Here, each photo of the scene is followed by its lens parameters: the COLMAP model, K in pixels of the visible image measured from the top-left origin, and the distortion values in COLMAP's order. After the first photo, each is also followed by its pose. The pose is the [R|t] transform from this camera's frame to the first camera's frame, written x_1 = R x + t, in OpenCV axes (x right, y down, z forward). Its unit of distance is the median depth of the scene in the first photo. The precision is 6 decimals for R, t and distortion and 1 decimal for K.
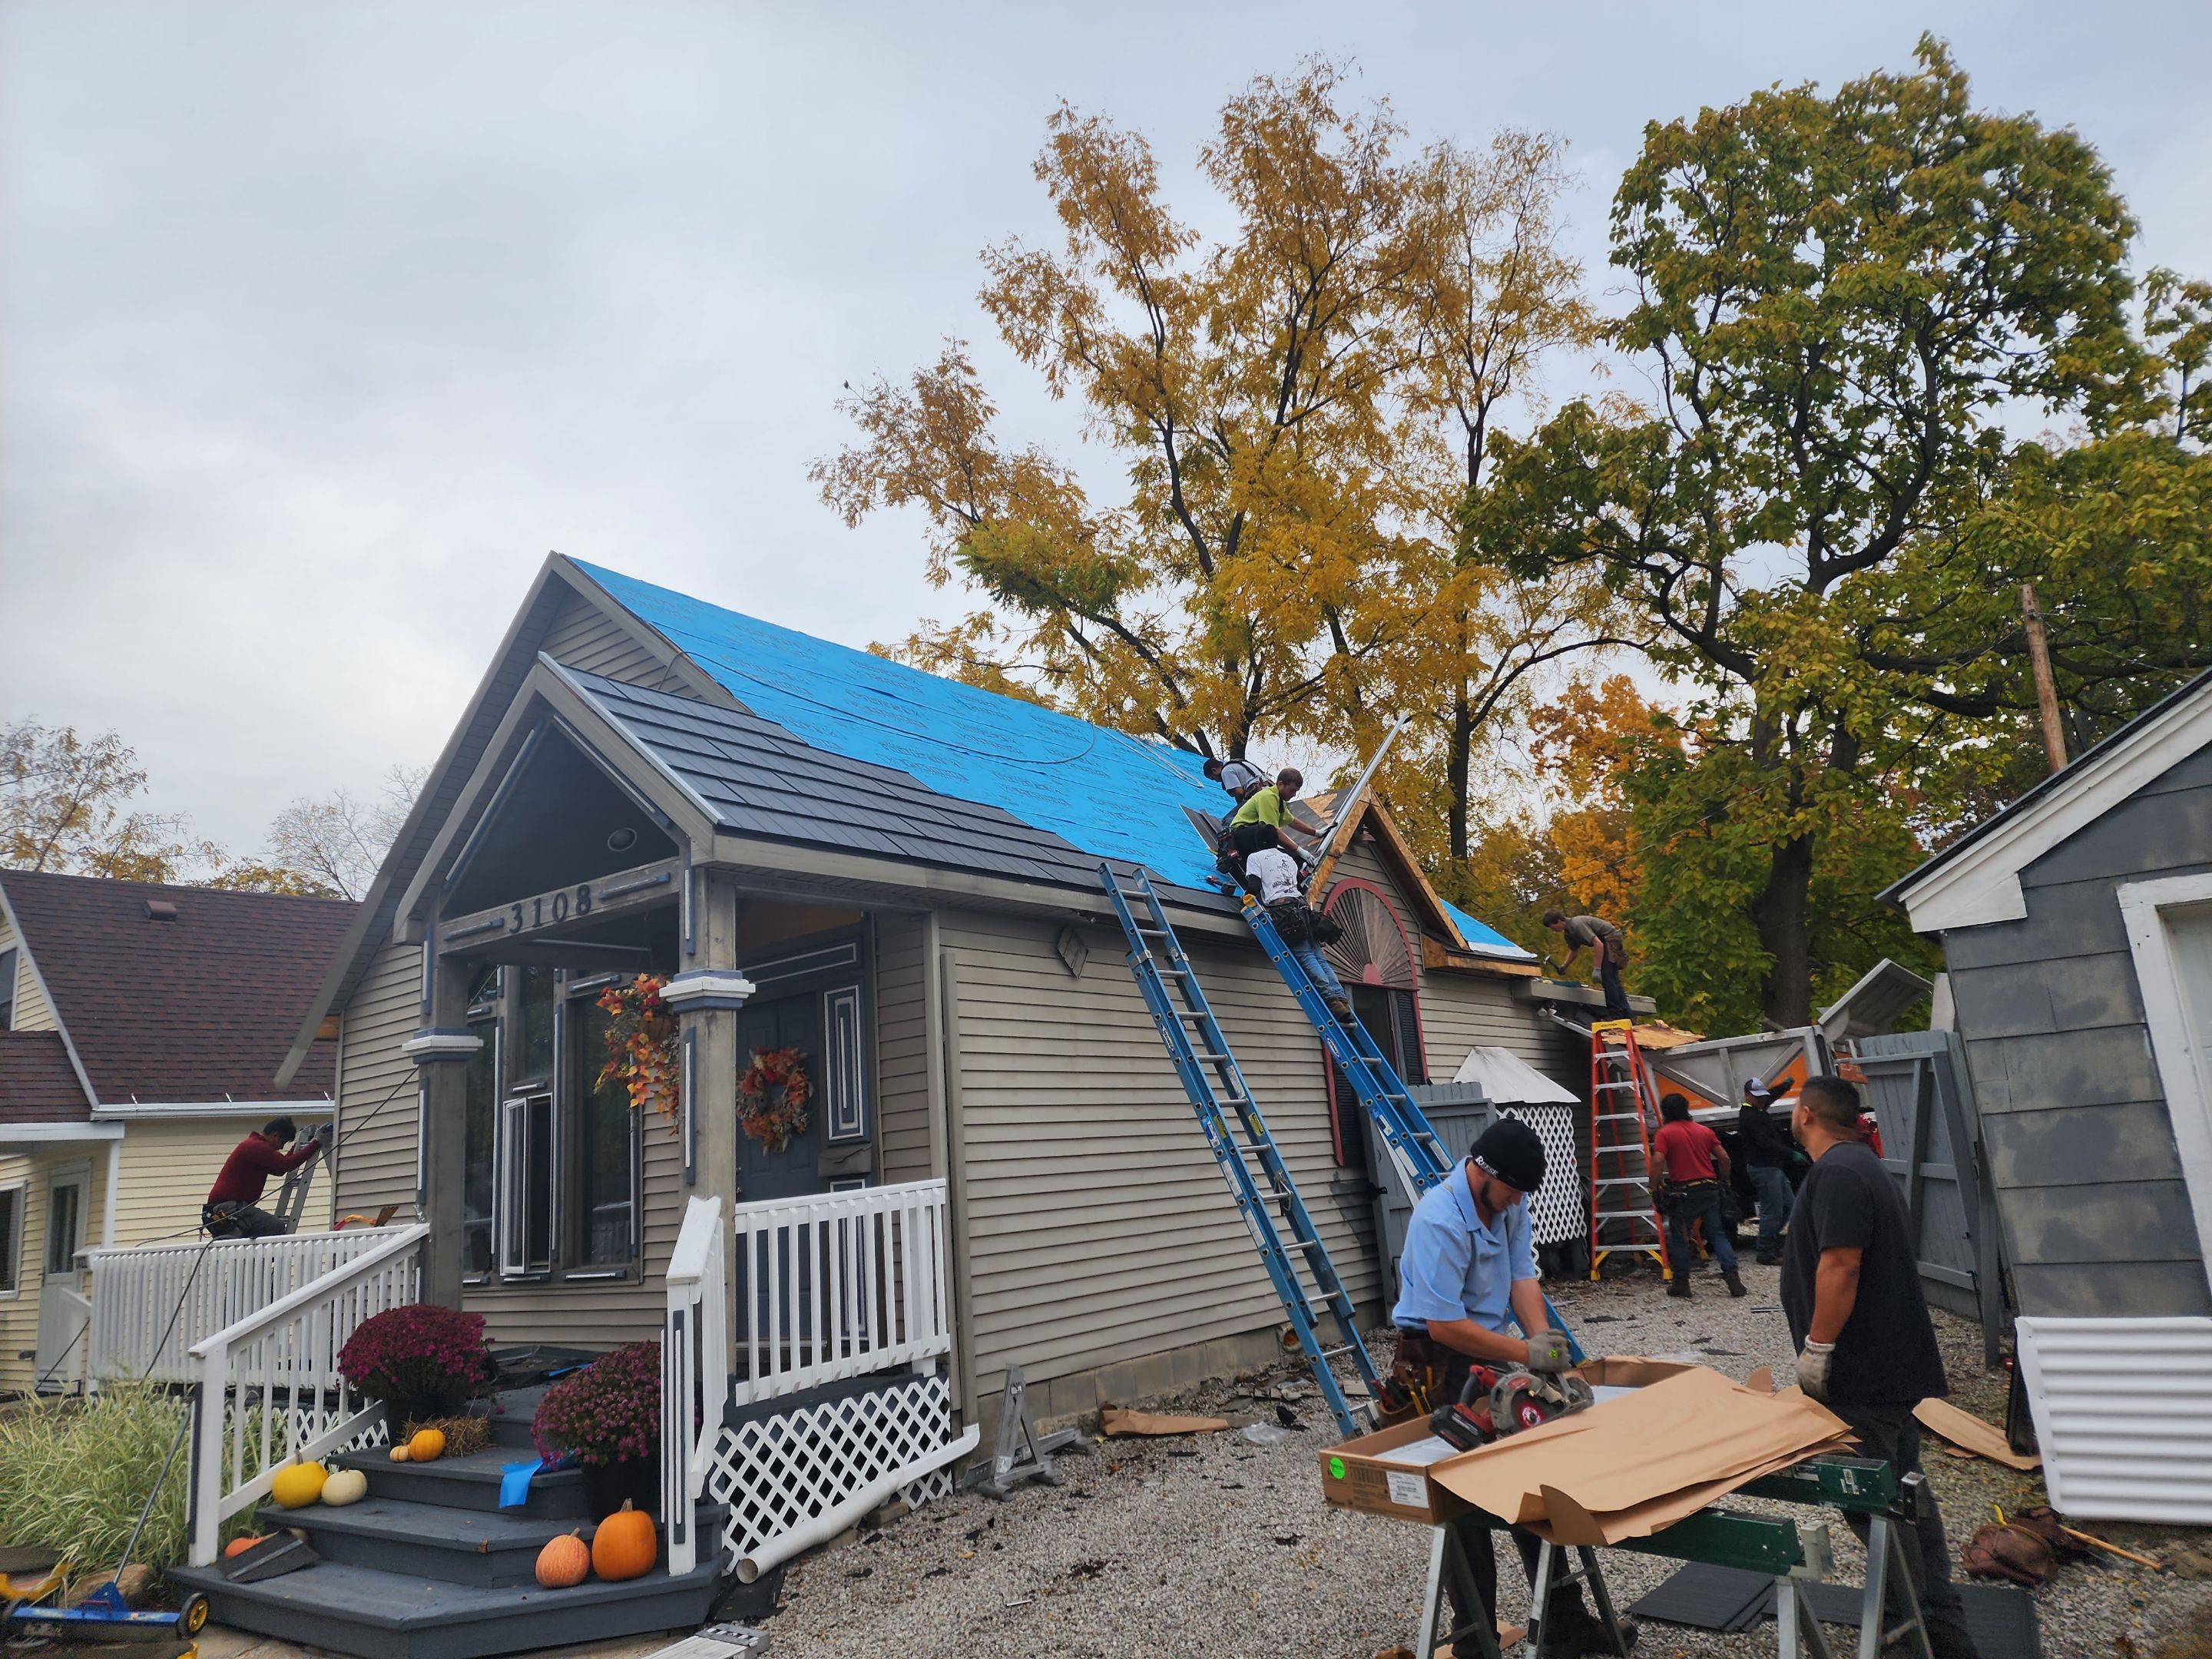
lens RADIAL K [[1473.4, 0, 1098.6], [0, 1473.4, 836.3], [0, 0, 1]] dist [0.095269, -0.109150]
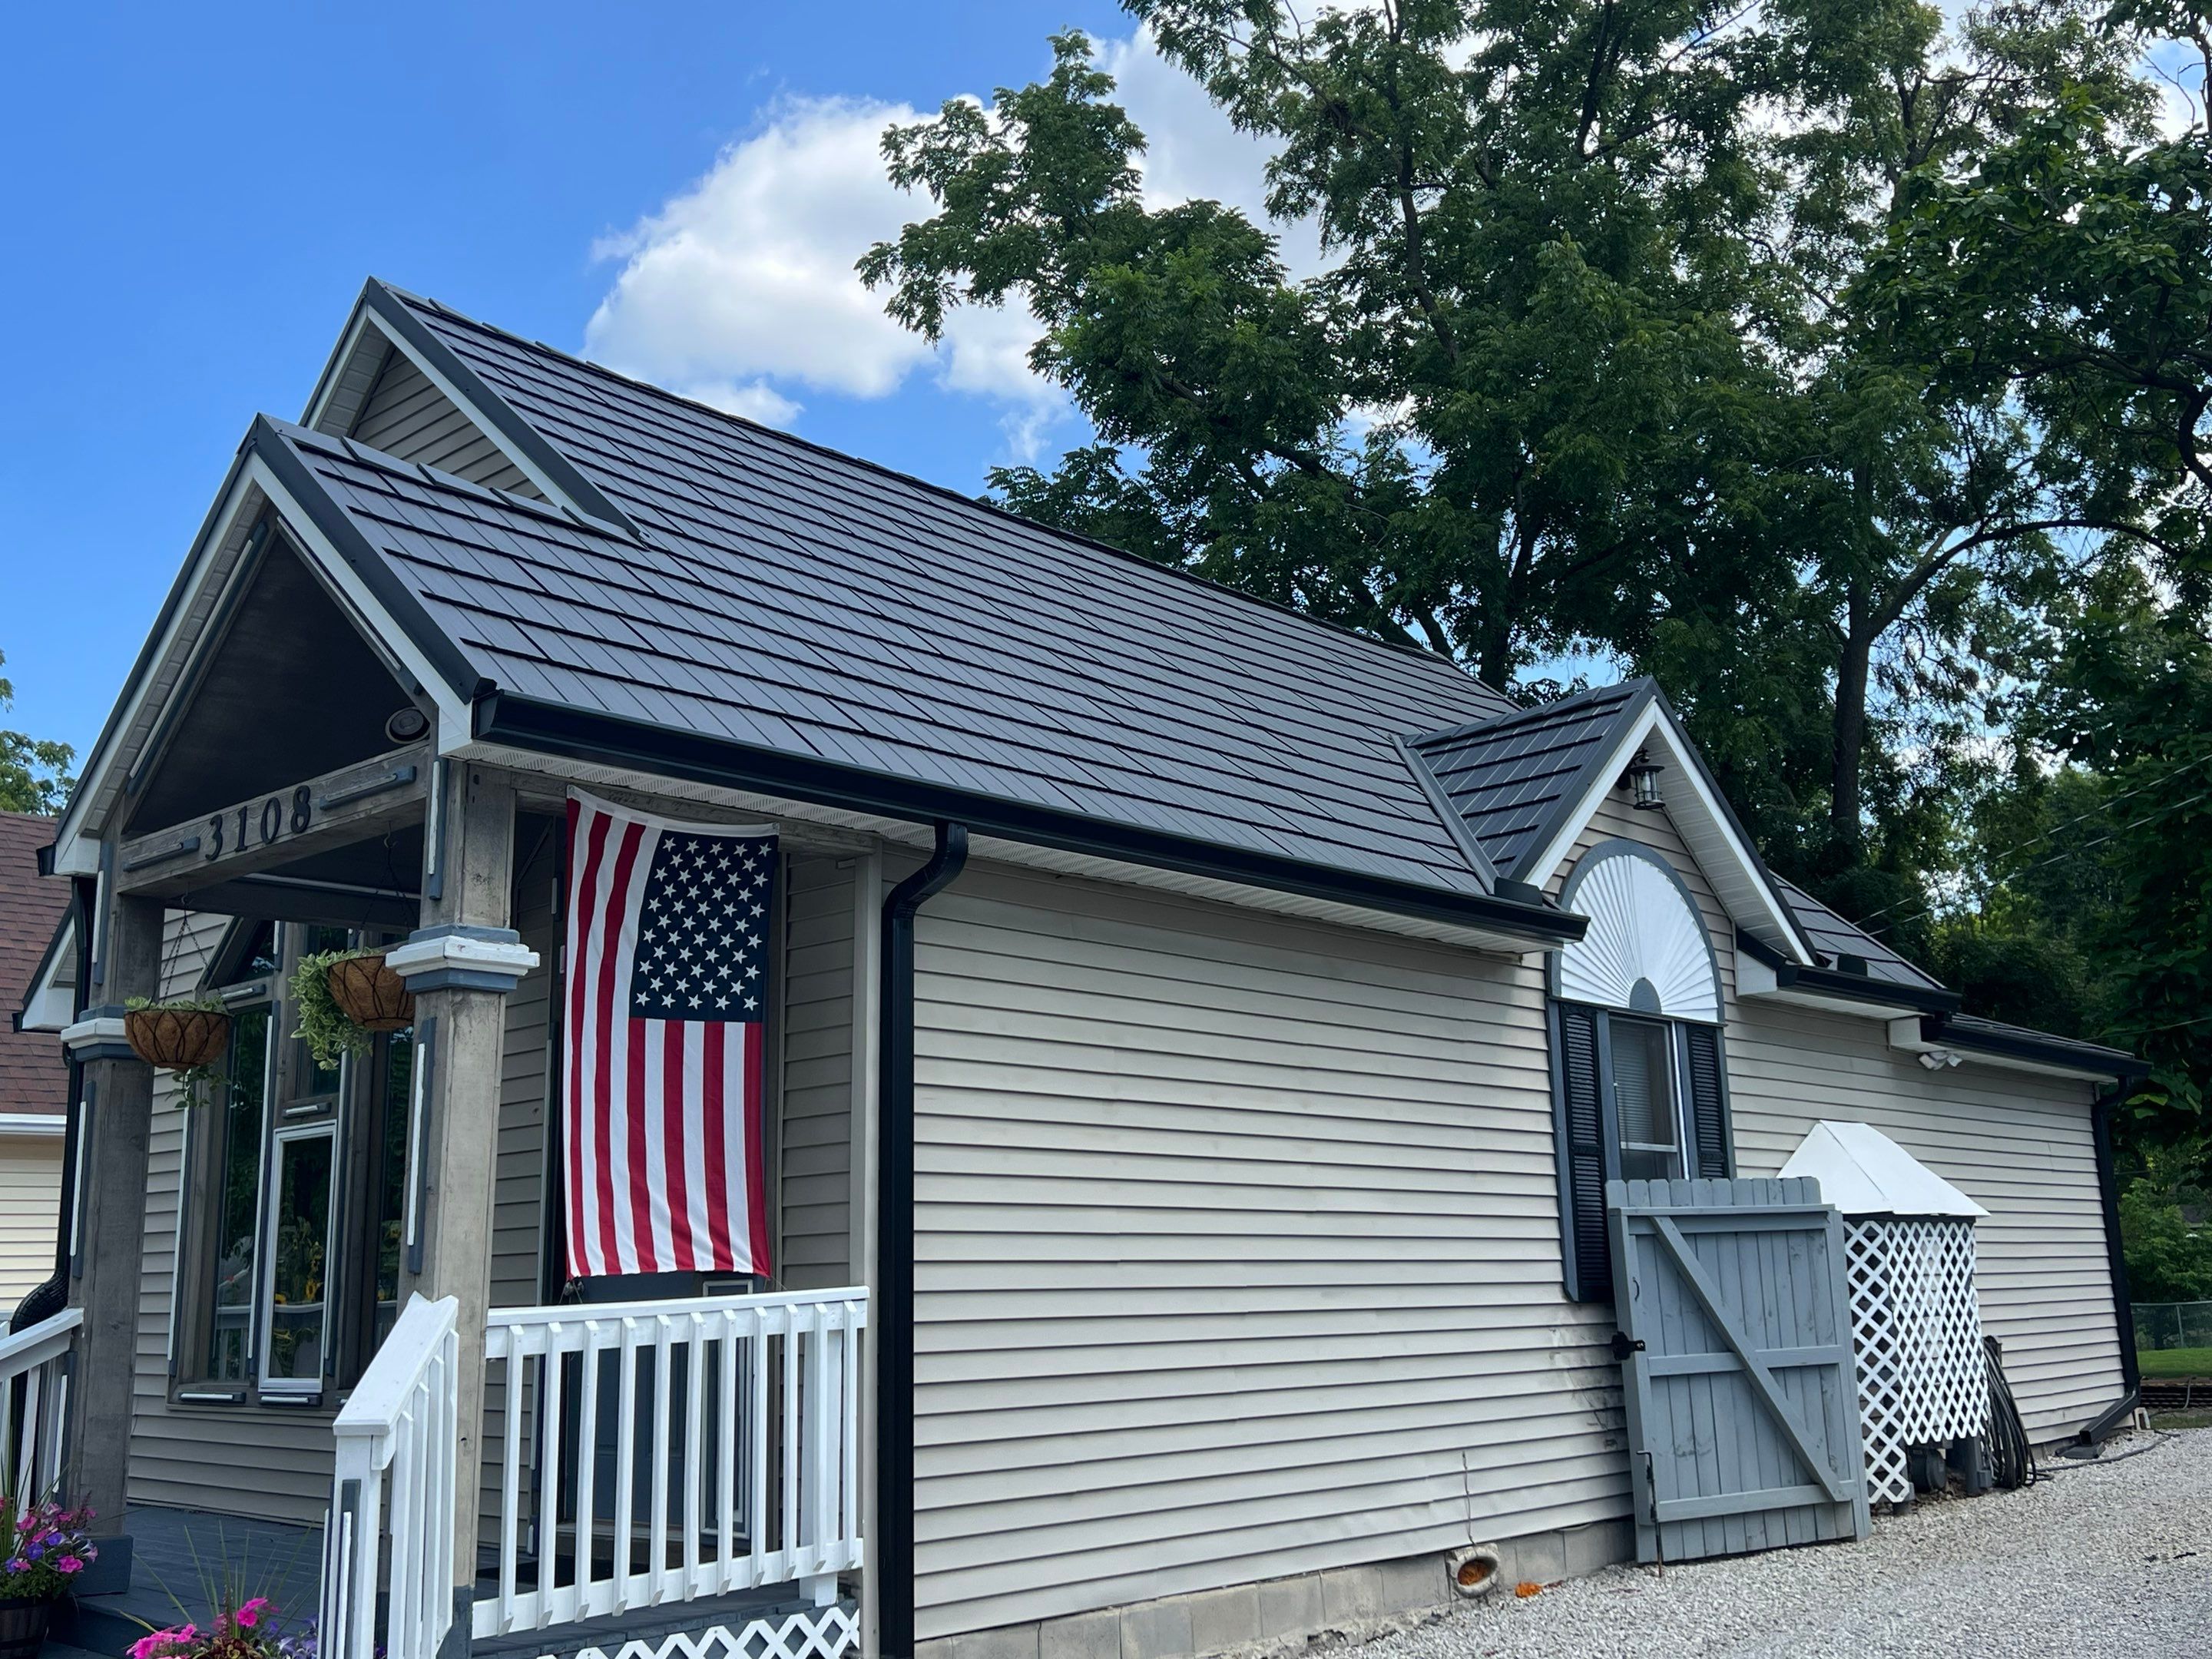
lens RADIAL K [[2121.5, 0, 1106.0], [0, 2121.5, 829.5], [0, 0, 1]] dist [0.067515, -0.119775]
pose [[0.993858, 0.033654, -0.105422, 0.082781], [-0.032013, 0.999339, 0.017220, 0.024485], [0.105932, -0.013740, 0.994278, 0.142739]]
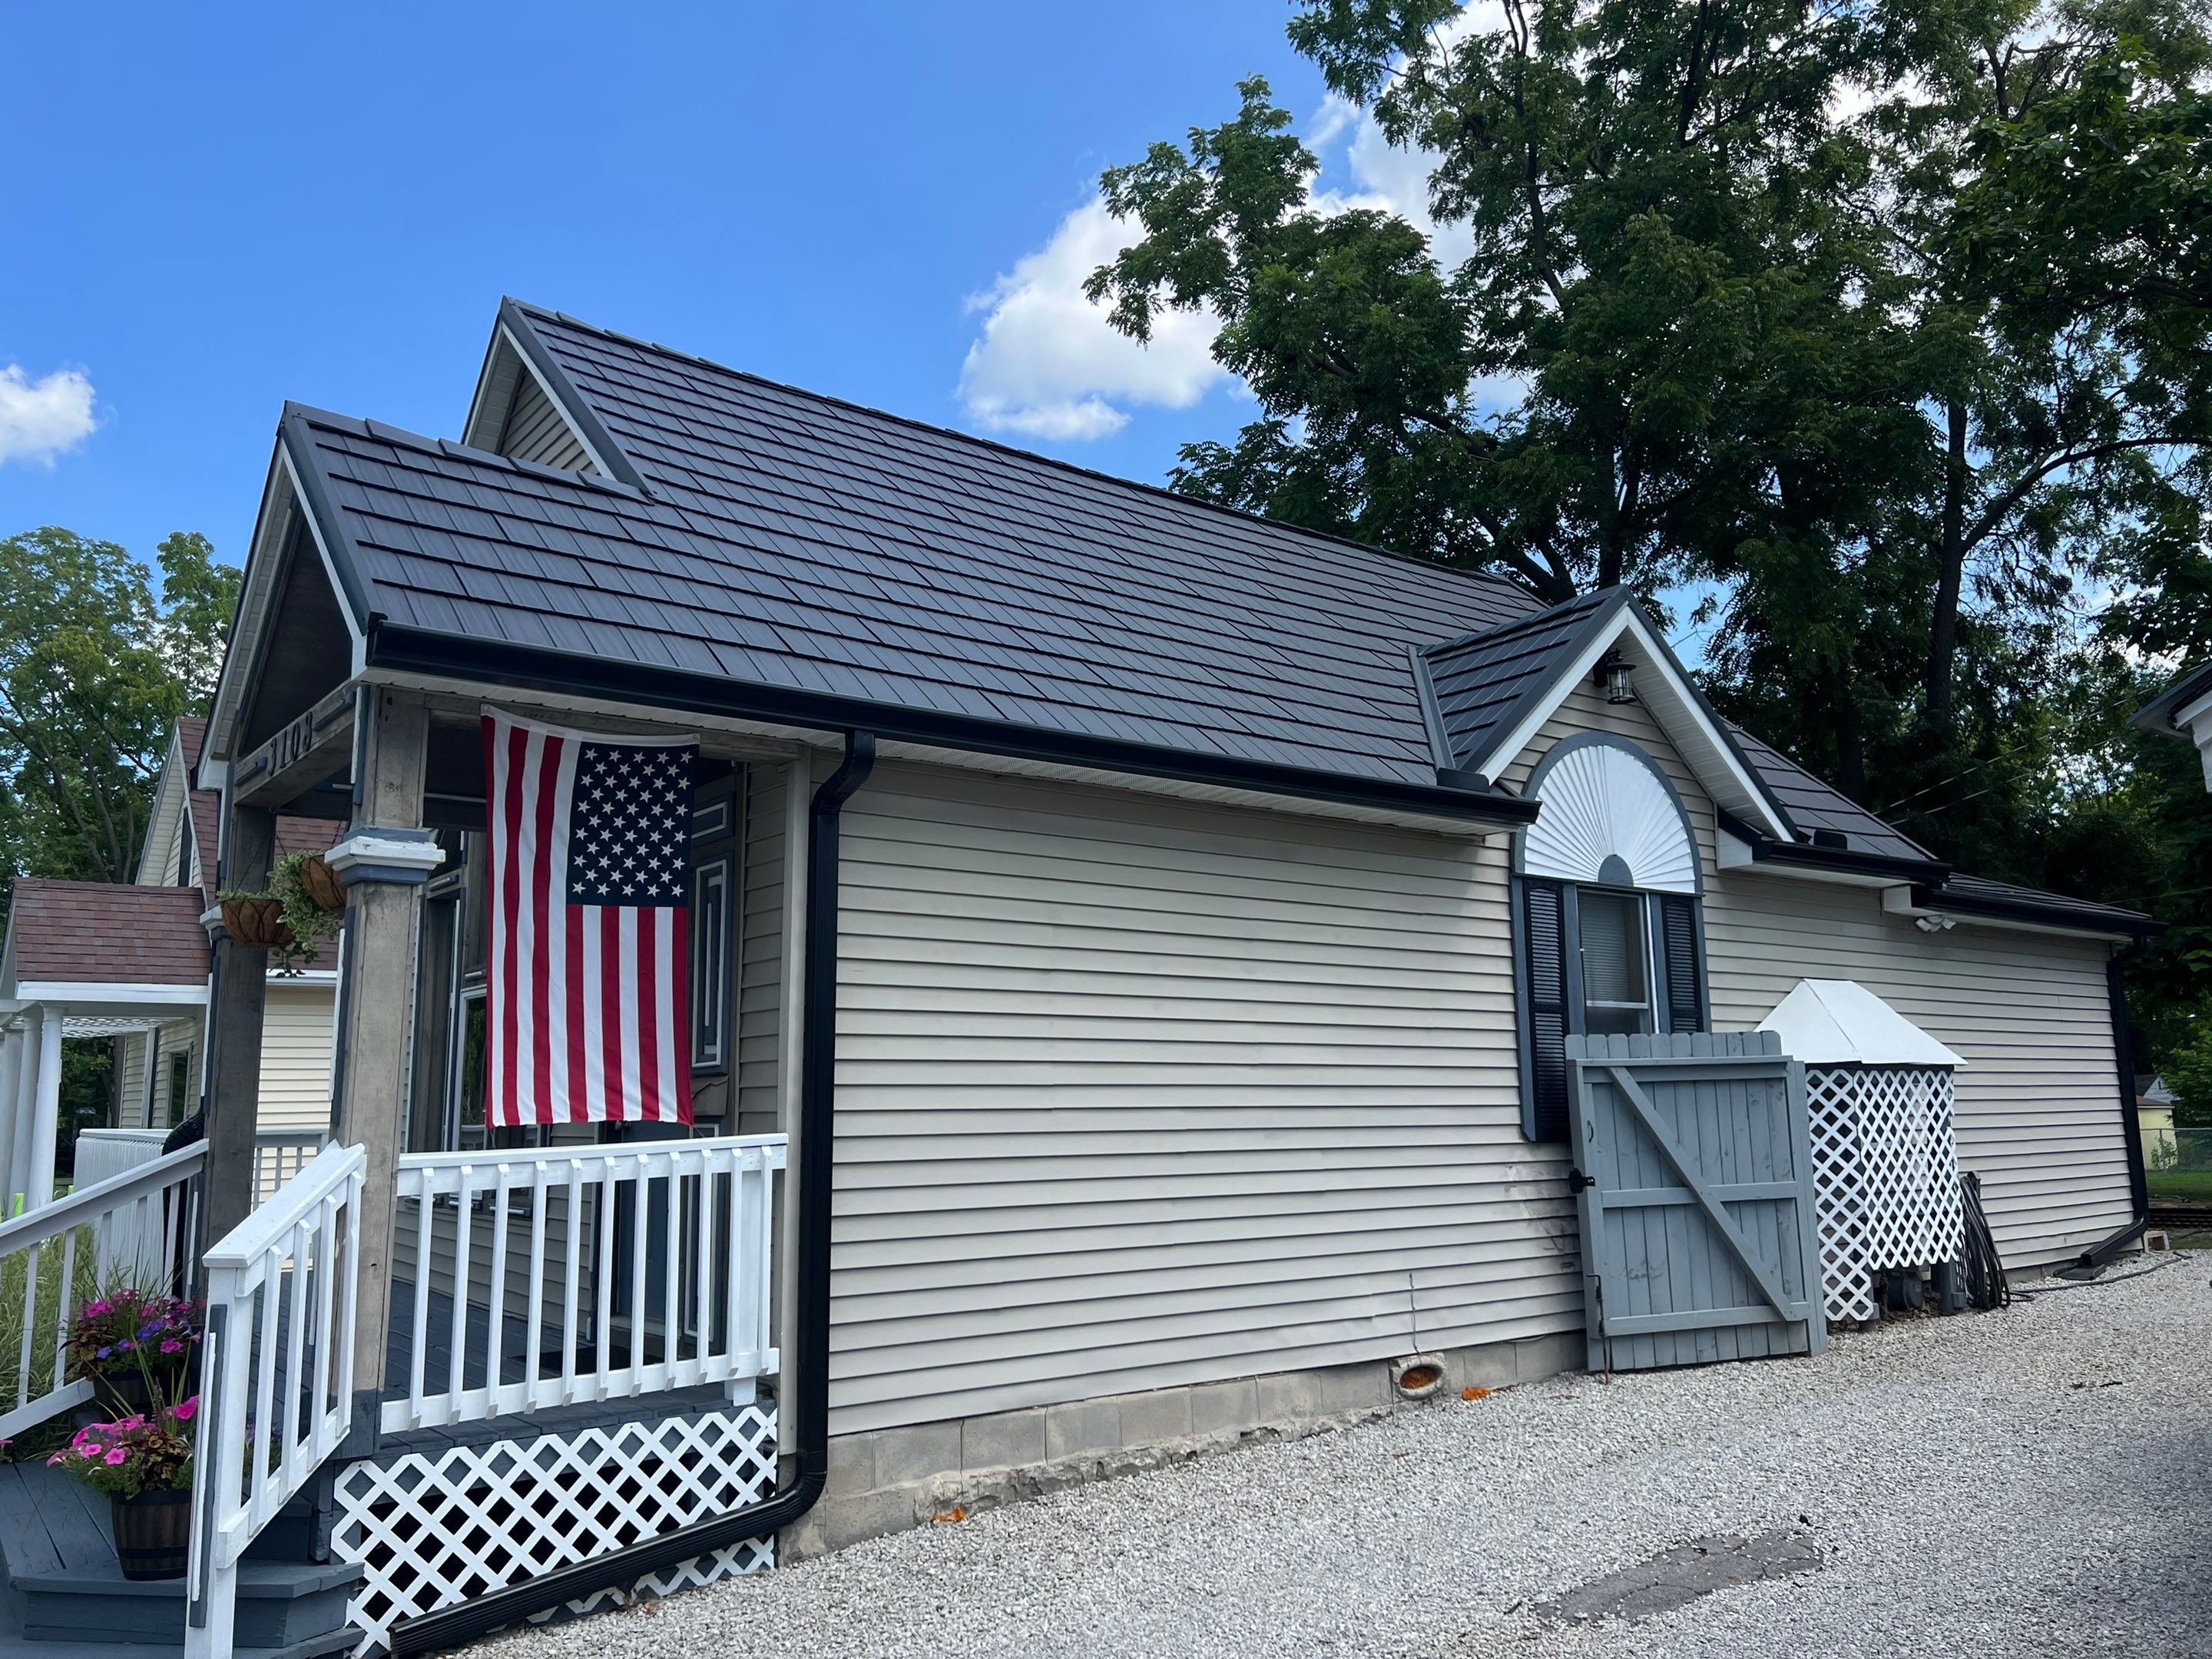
lens RADIAL K [[1650.5, 0, 1106.0], [0, 1650.5, 829.5], [0, 0, 1]] dist [0.032182, -0.026720]
pose [[0.962605, 0.023354, -0.269899, 0.260651], [-0.003767, 0.997335, 0.072864, 0.028964], [0.270881, -0.069122, 0.960128, 0.303476]]
